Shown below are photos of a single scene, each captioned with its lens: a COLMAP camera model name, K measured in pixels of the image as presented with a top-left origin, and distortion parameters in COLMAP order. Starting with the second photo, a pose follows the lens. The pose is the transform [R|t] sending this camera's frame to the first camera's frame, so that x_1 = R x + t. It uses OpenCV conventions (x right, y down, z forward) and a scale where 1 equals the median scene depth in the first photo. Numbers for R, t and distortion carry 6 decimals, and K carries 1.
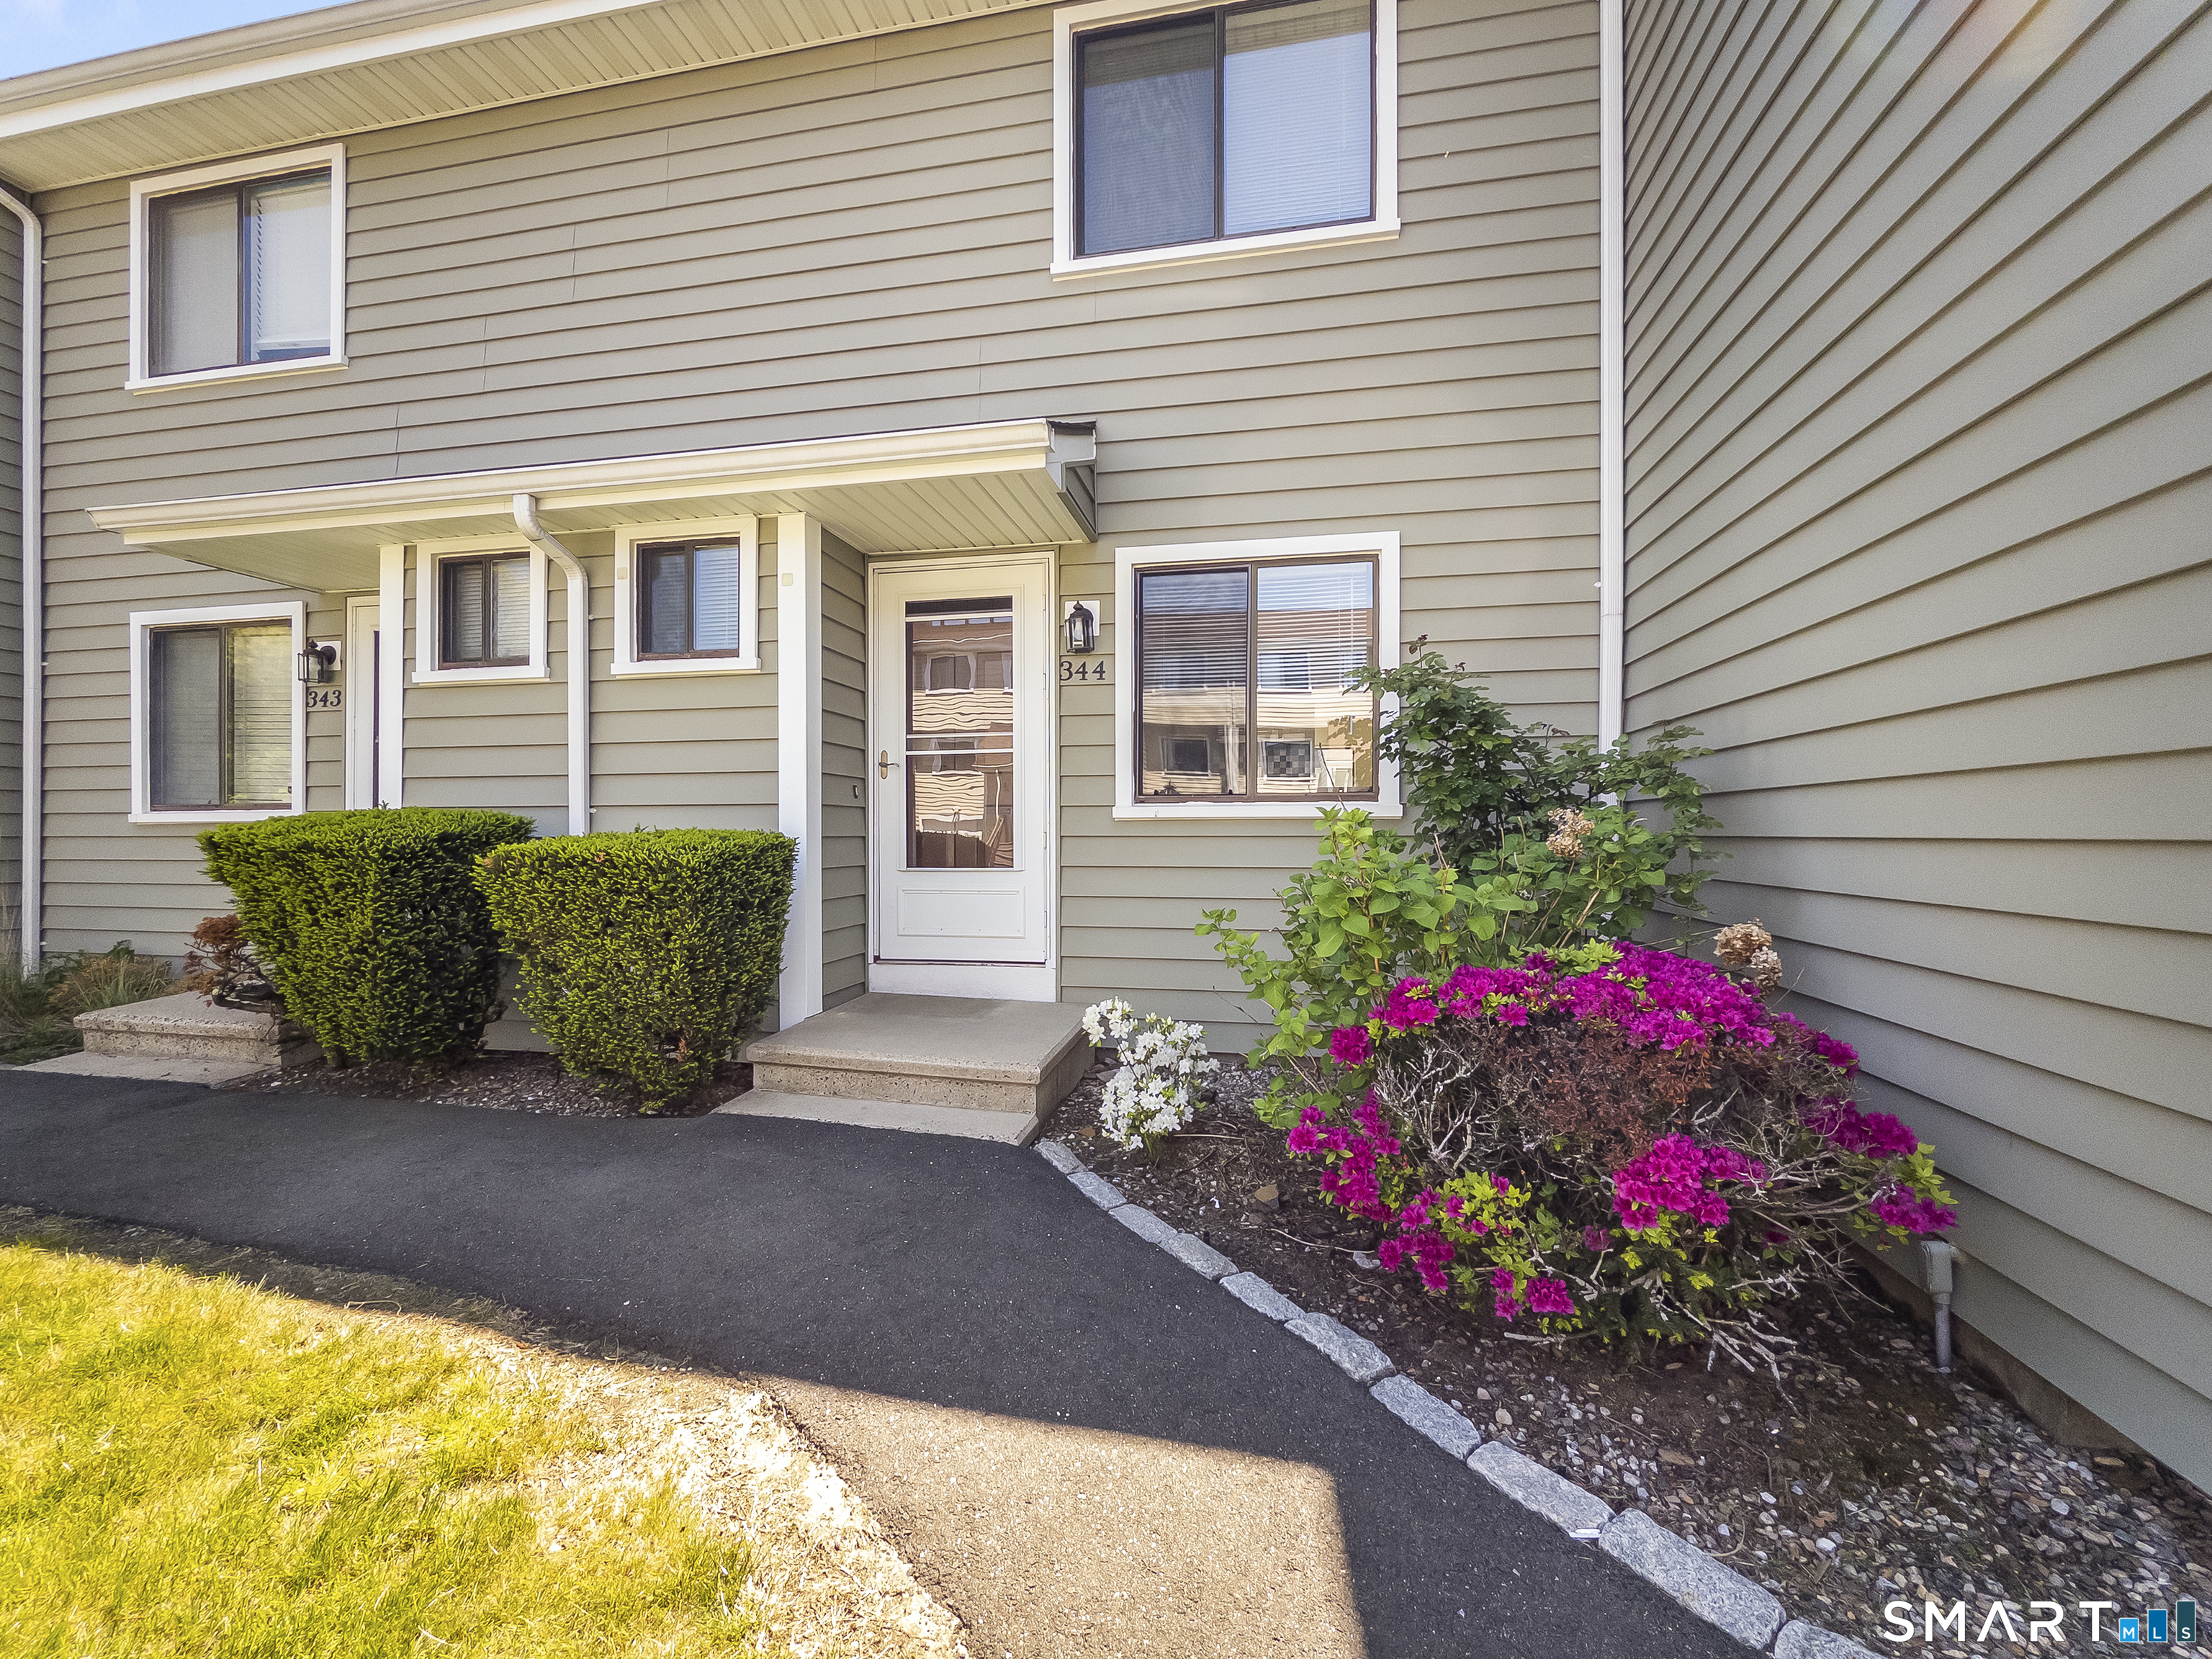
lens RADIAL K [[901.0, 0, 1106.6], [0, 901.0, 844.6], [0, 0, 1]] dist [-0.001845, -0.000255]
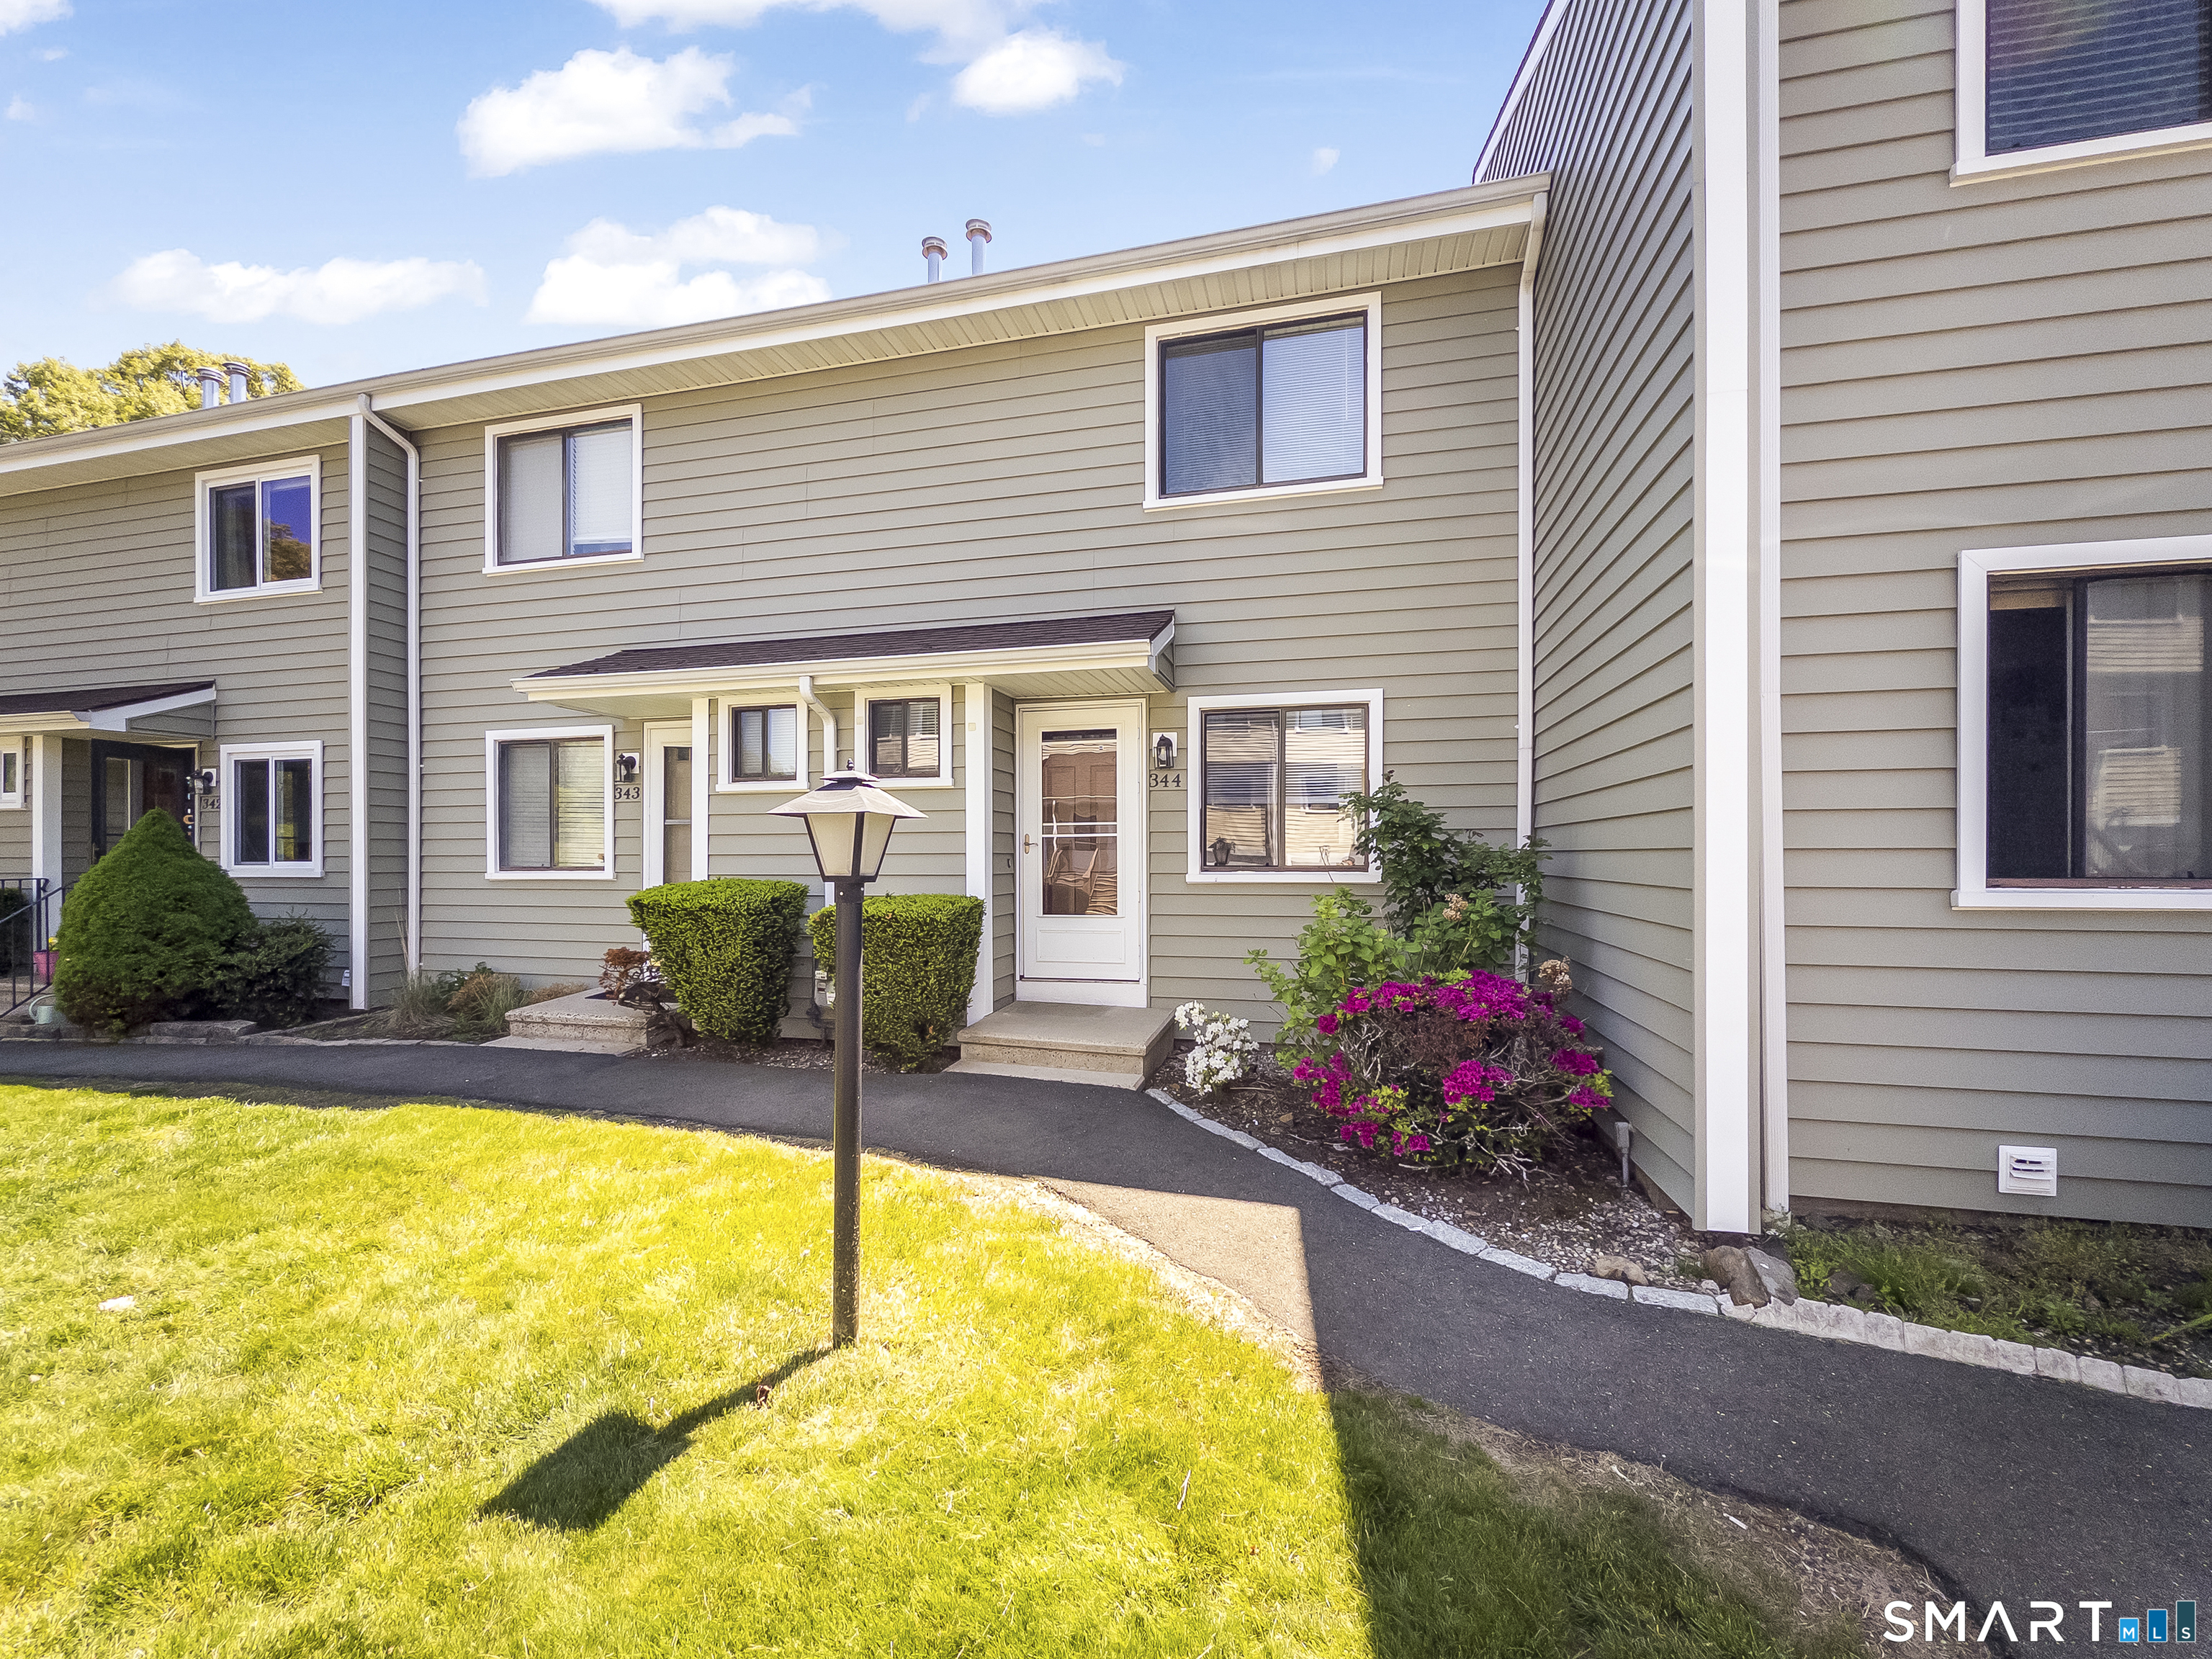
lens RADIAL K [[891.0, 0, 1109.1], [0, 891.0, 873.0], [0, 0, 1]] dist [-0.000906, -0.000113]
pose [[0.998797, -0.000519, -0.049033, -0.060172], [0.000812, 0.999982, 0.005942, -0.067419], [0.049029, -0.005975, 0.998779, -0.574261]]
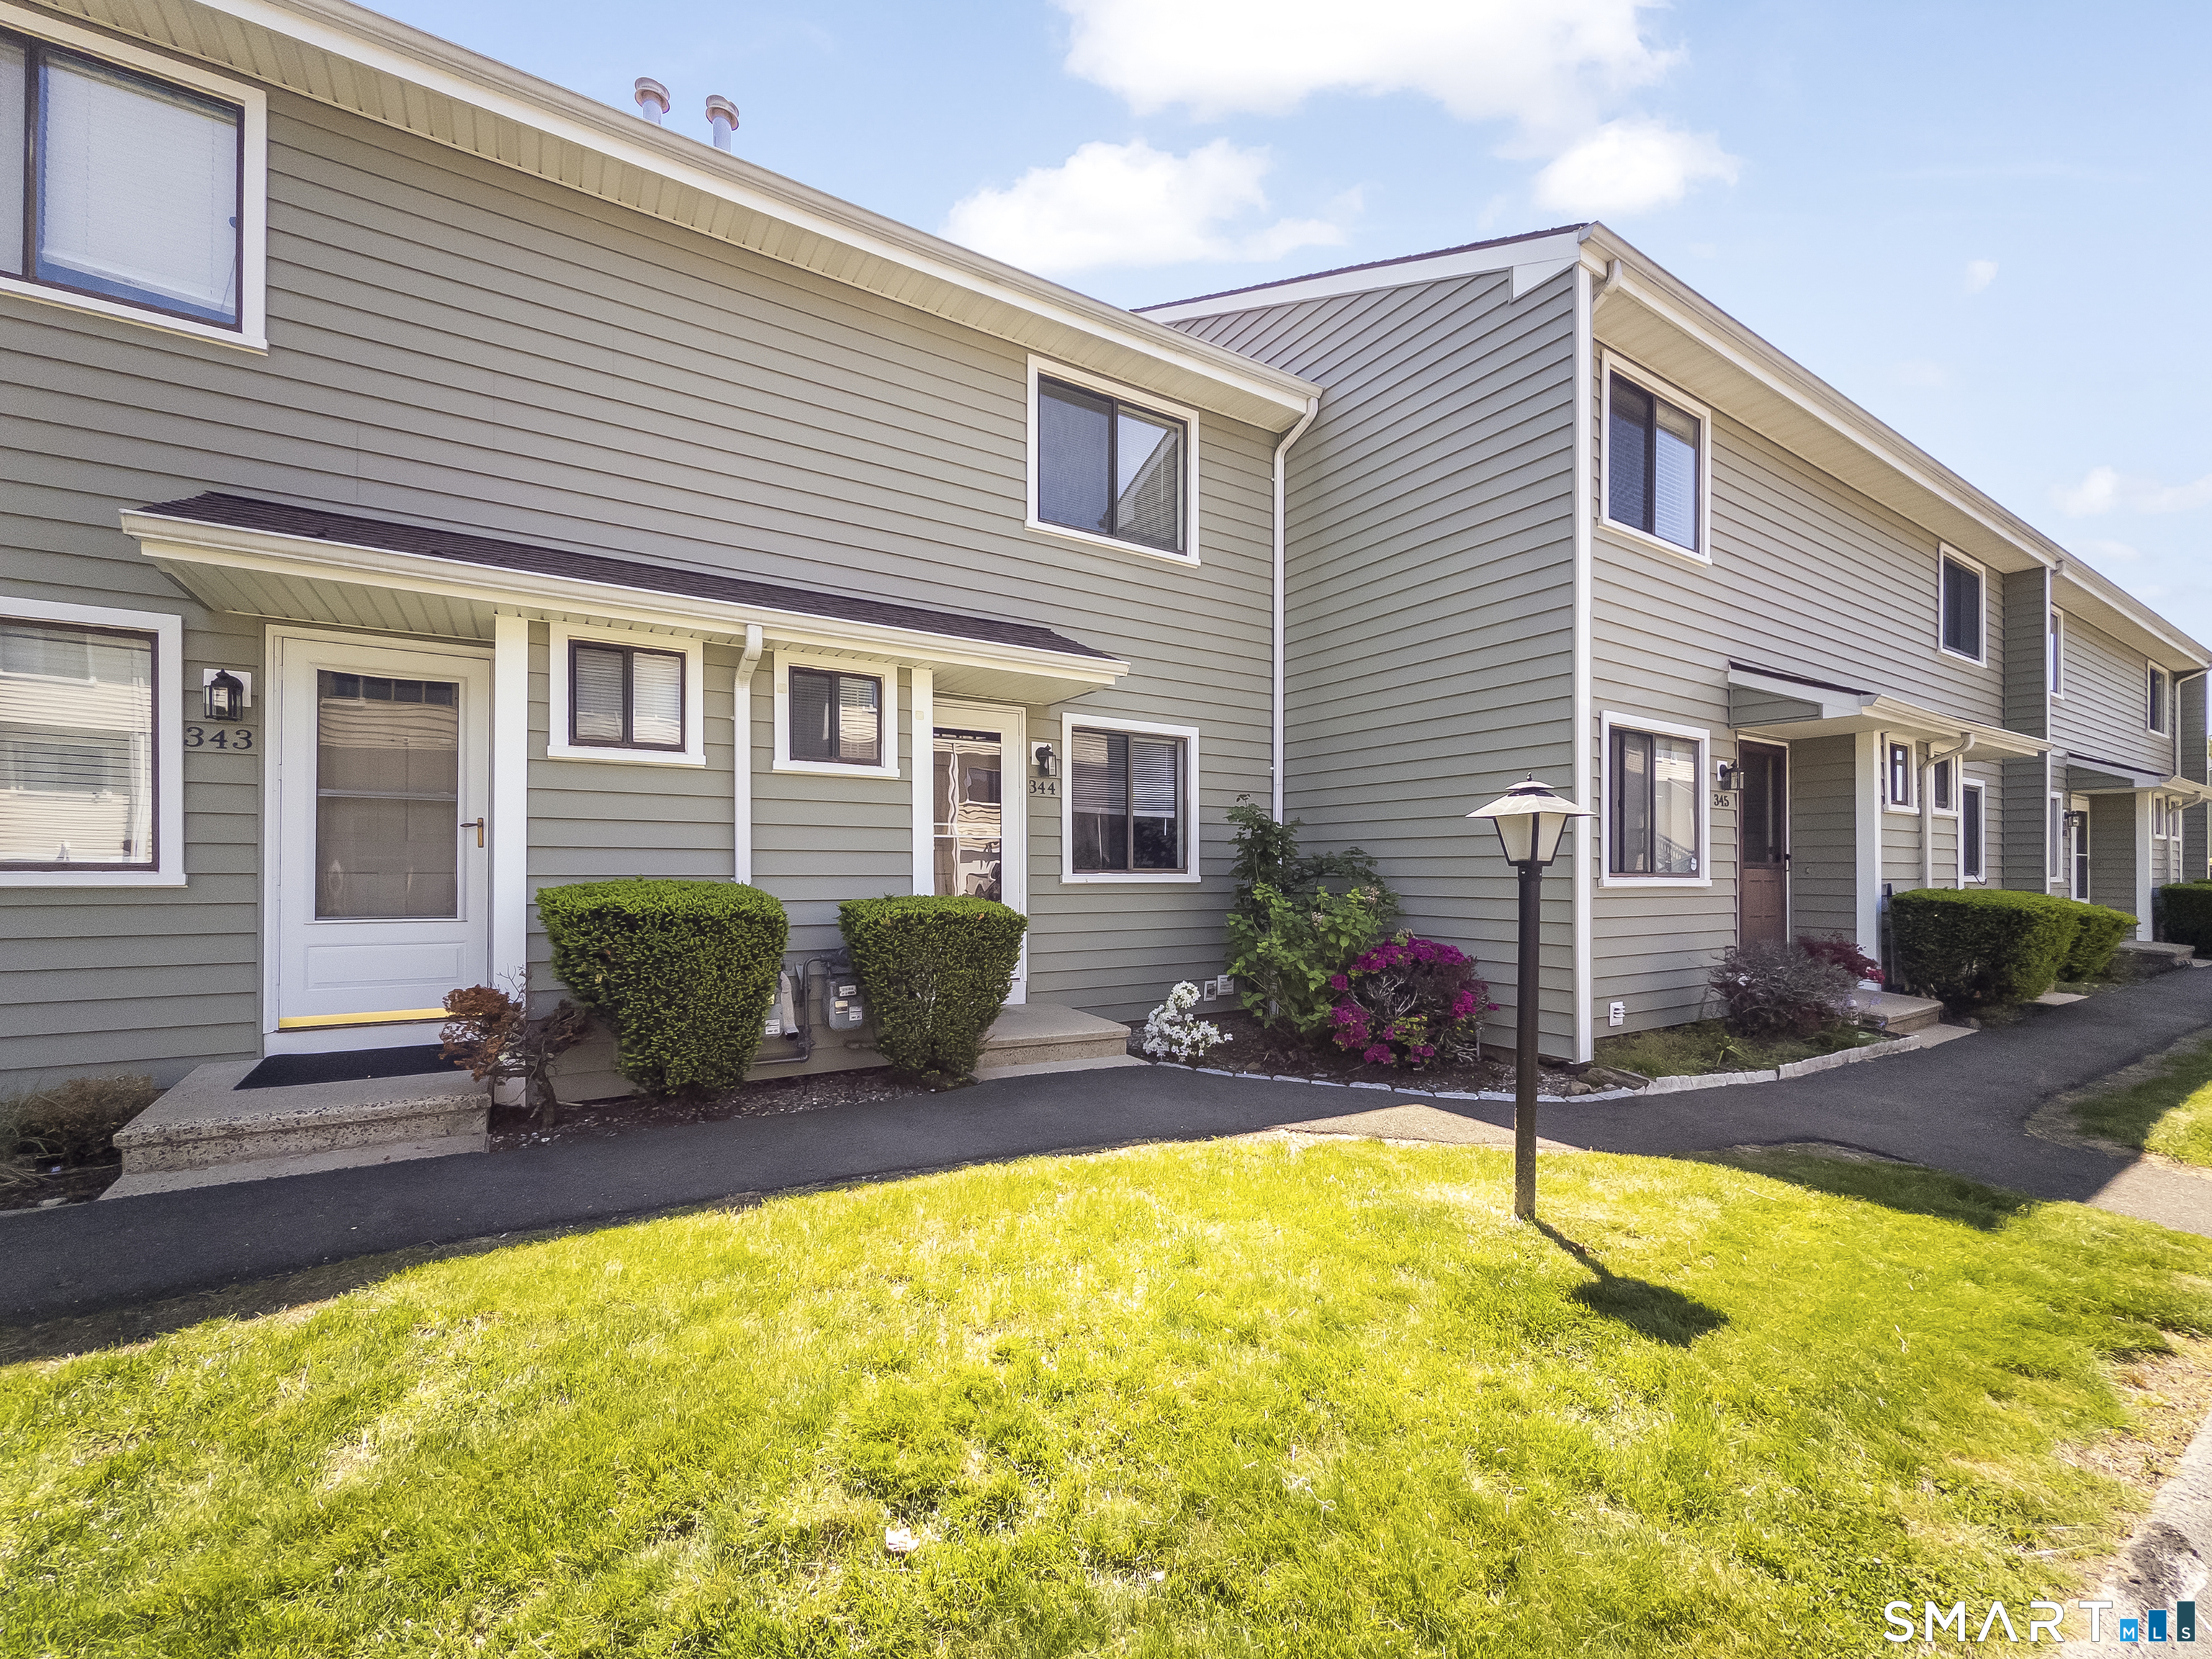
lens RADIAL K [[895.2, 0, 1098.9], [0, 895.2, 885.3], [0, 0, 1]] dist [0.001688, 0.000159]
pose [[0.730845, -0.006190, 0.682516, -1.304025], [0.004573, 0.999981, 0.004173, -0.040458], [-0.682529, 0.000071, 0.730859, -0.246934]]
